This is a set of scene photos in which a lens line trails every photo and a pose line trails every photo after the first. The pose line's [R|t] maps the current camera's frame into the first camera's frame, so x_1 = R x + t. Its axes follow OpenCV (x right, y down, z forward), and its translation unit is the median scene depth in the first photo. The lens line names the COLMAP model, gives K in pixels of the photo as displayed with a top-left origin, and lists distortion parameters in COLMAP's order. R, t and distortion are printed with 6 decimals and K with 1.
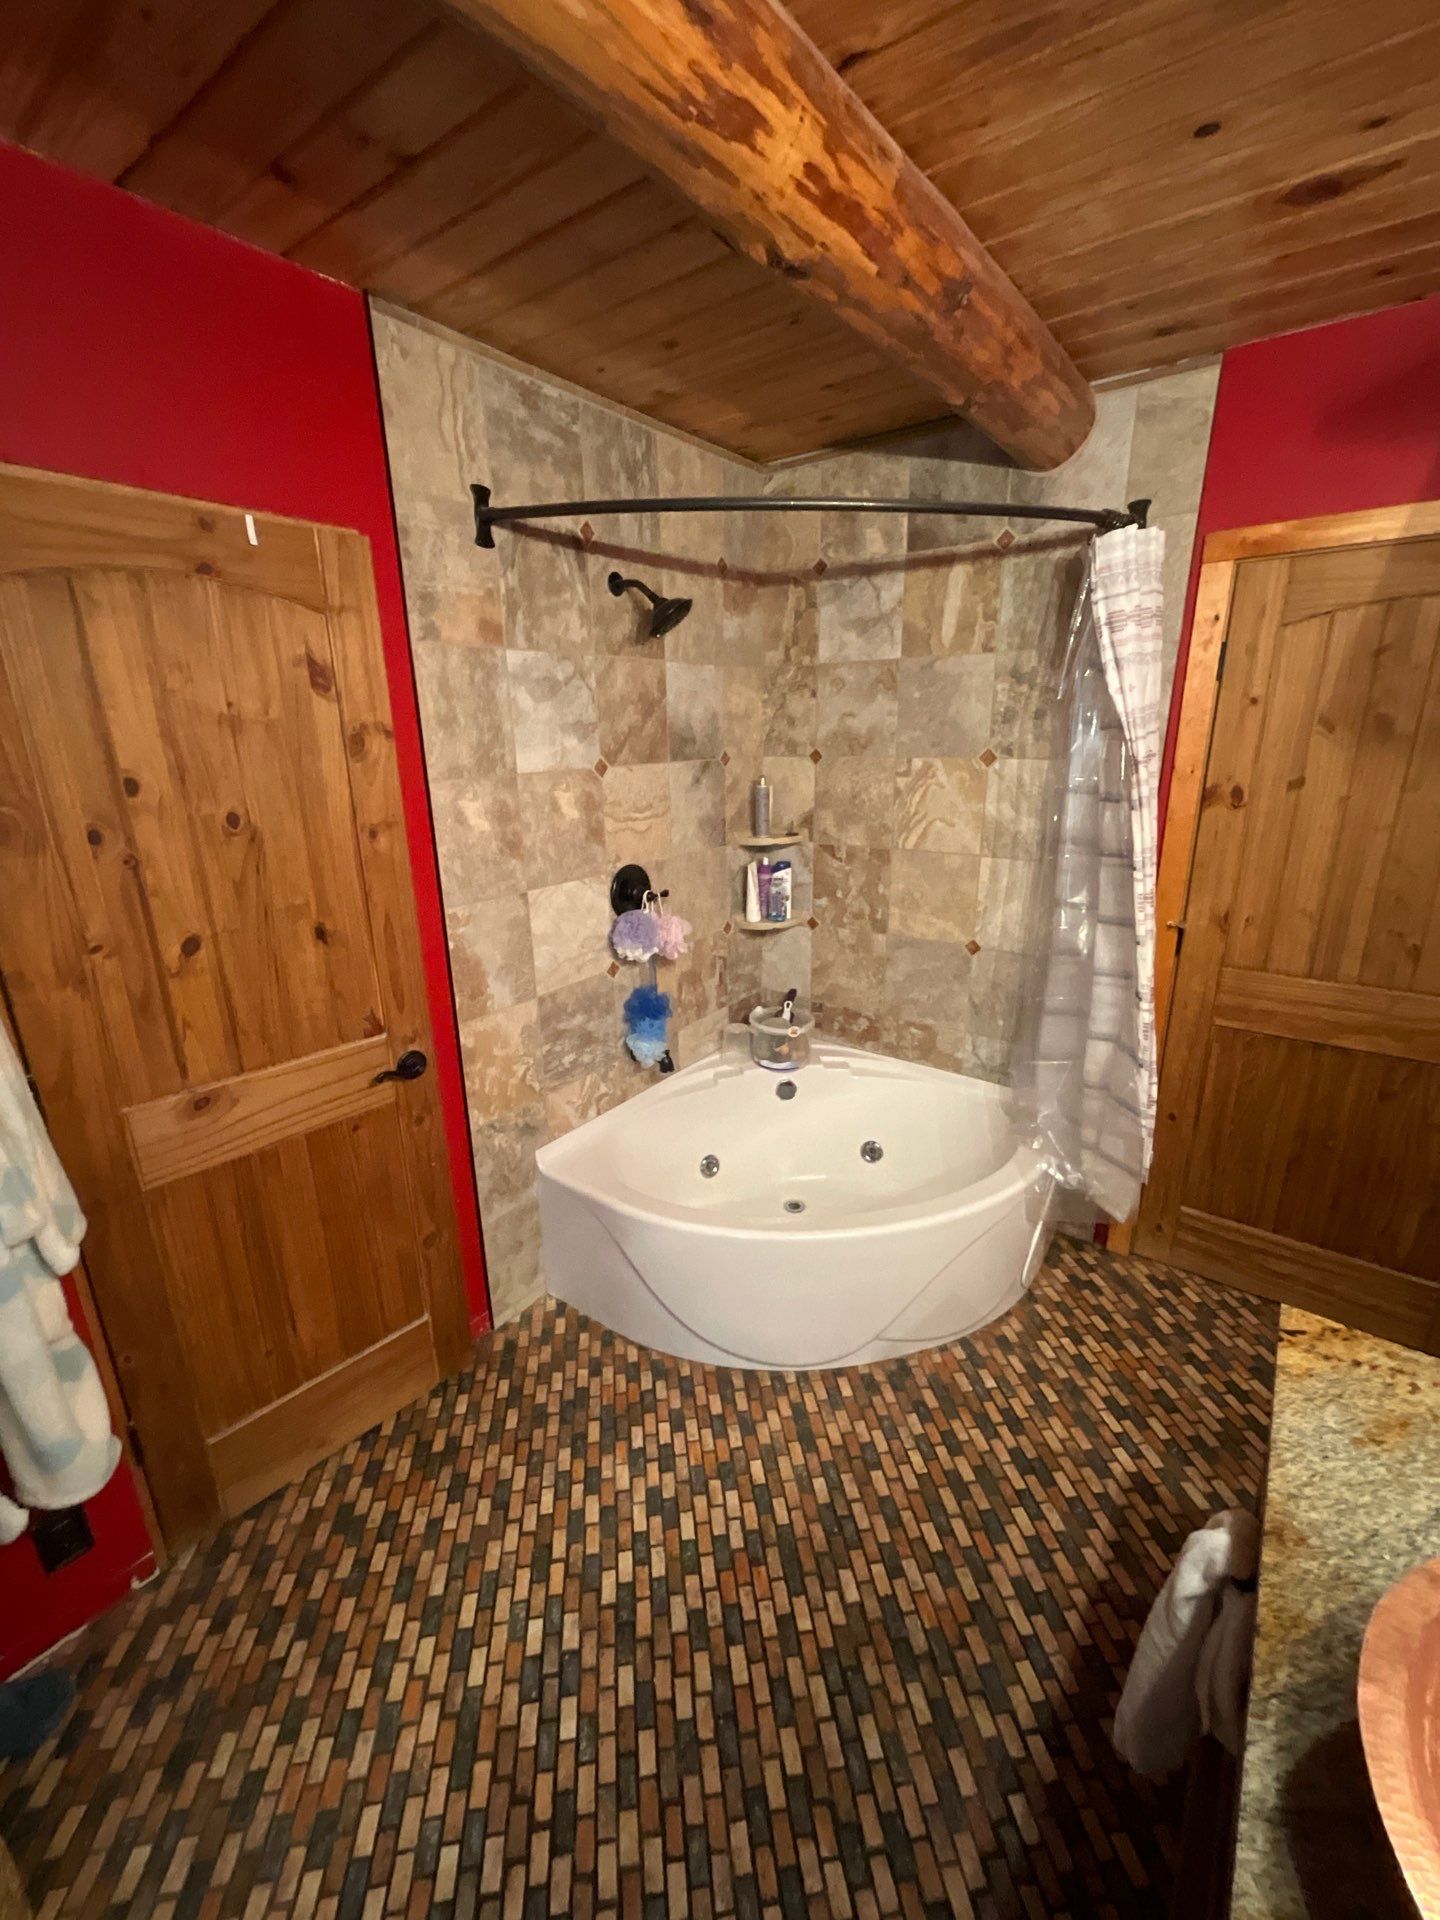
lens RADIAL K [[751.7, 0, 720.0], [0, 751.7, 960.0], [0, 0, 1]] dist [-0.004078, -0.000138]
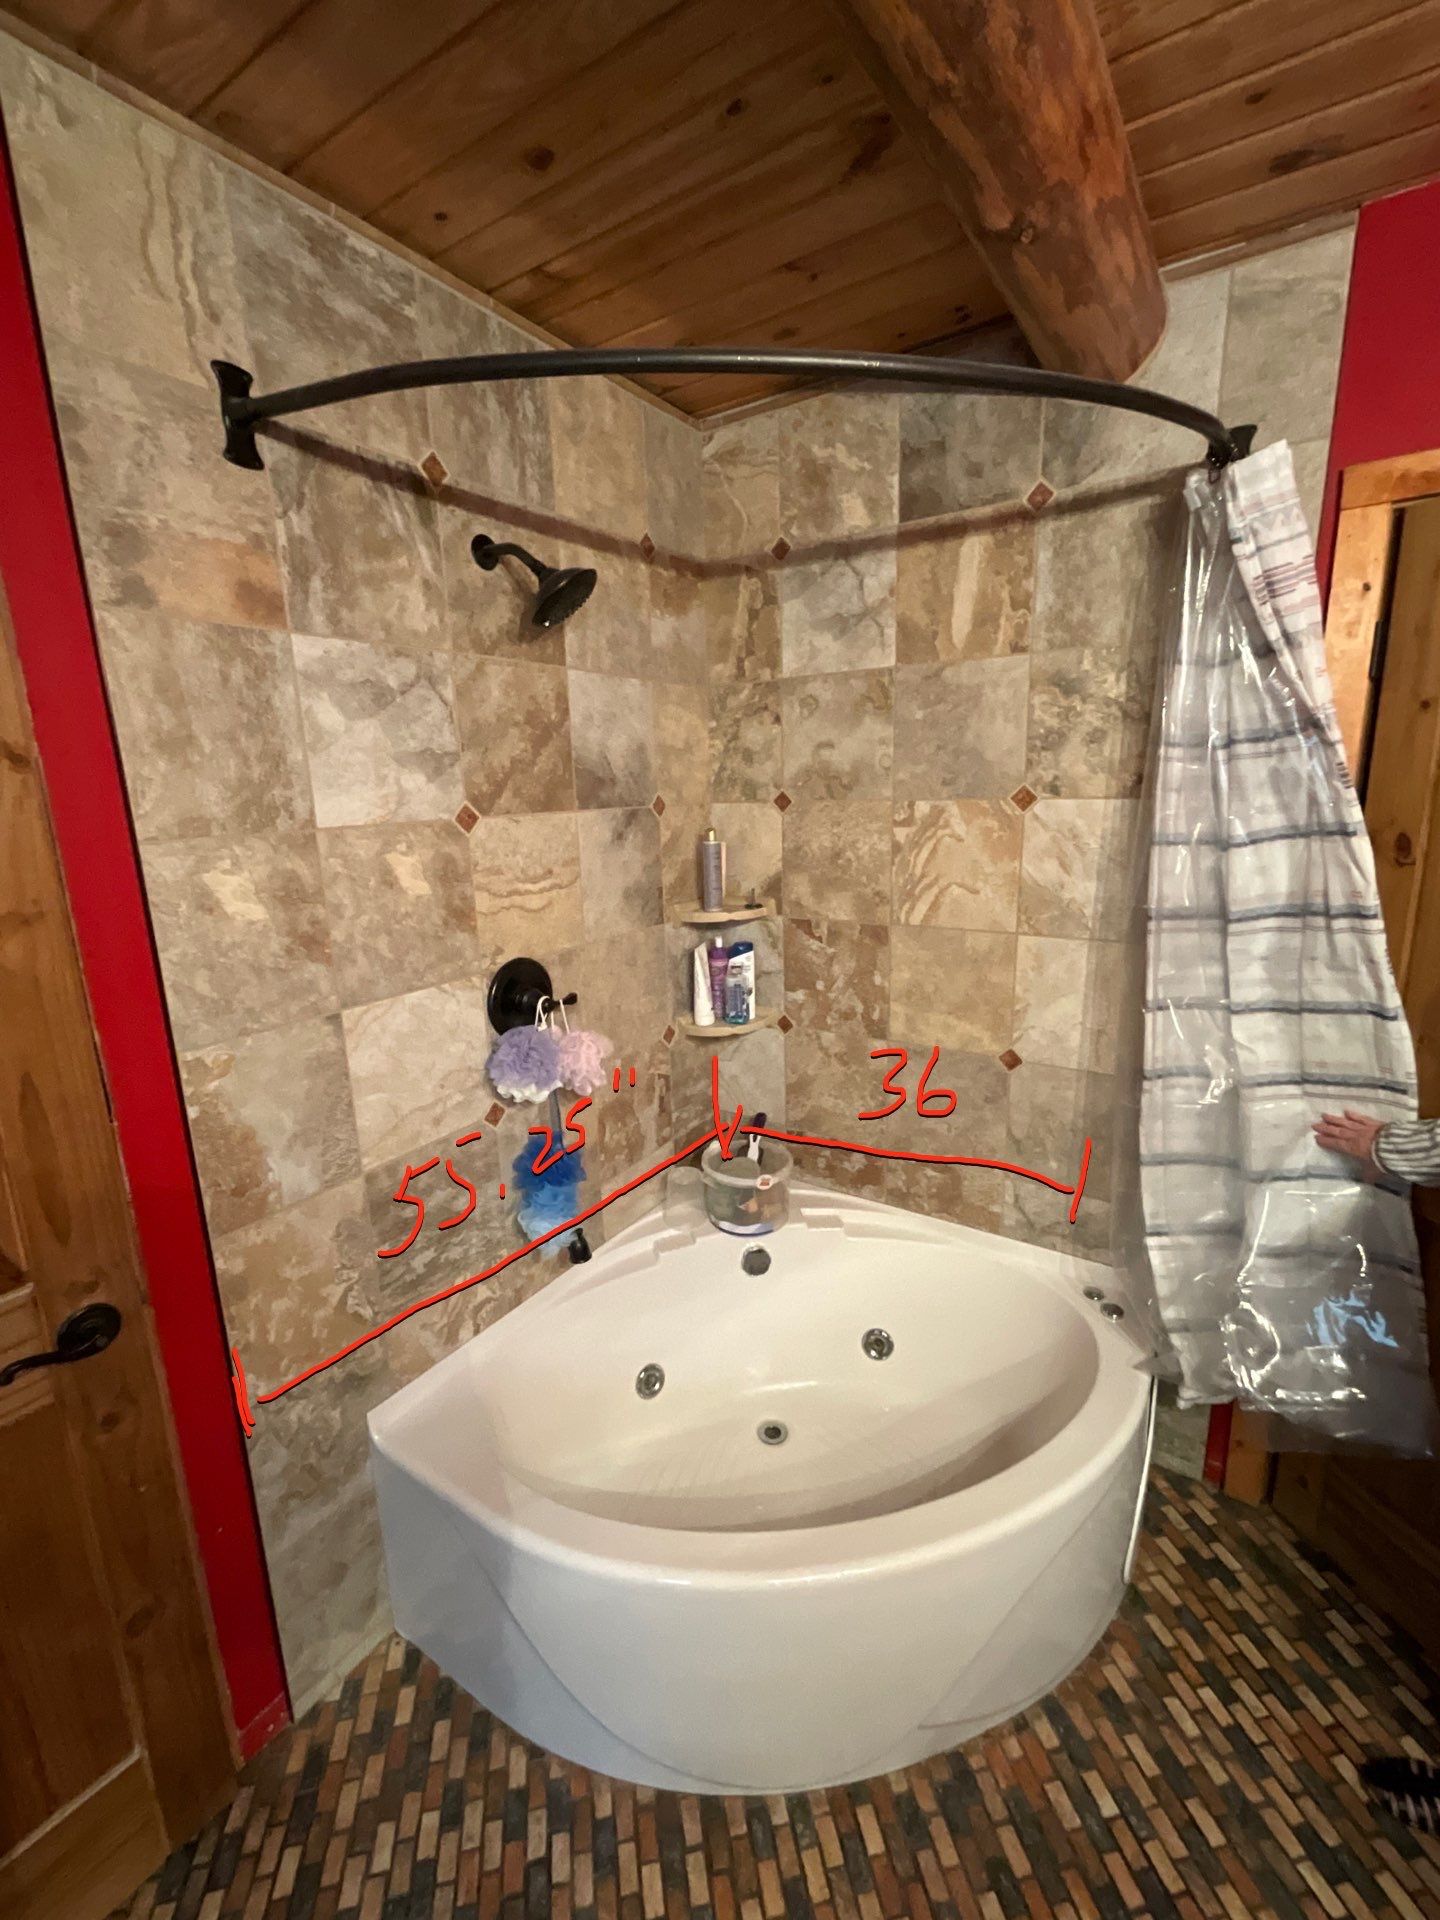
lens RADIAL K [[764.3, 0, 719.7], [0, 764.3, 959.2], [0, 0, 1]] dist [-0.001644, -0.000042]
pose [[0.998460, -0.023224, 0.050377, 0.029047], [0.027021, 0.996738, -0.076049, -0.072298], [-0.048447, 0.077293, 0.995831, 0.316147]]
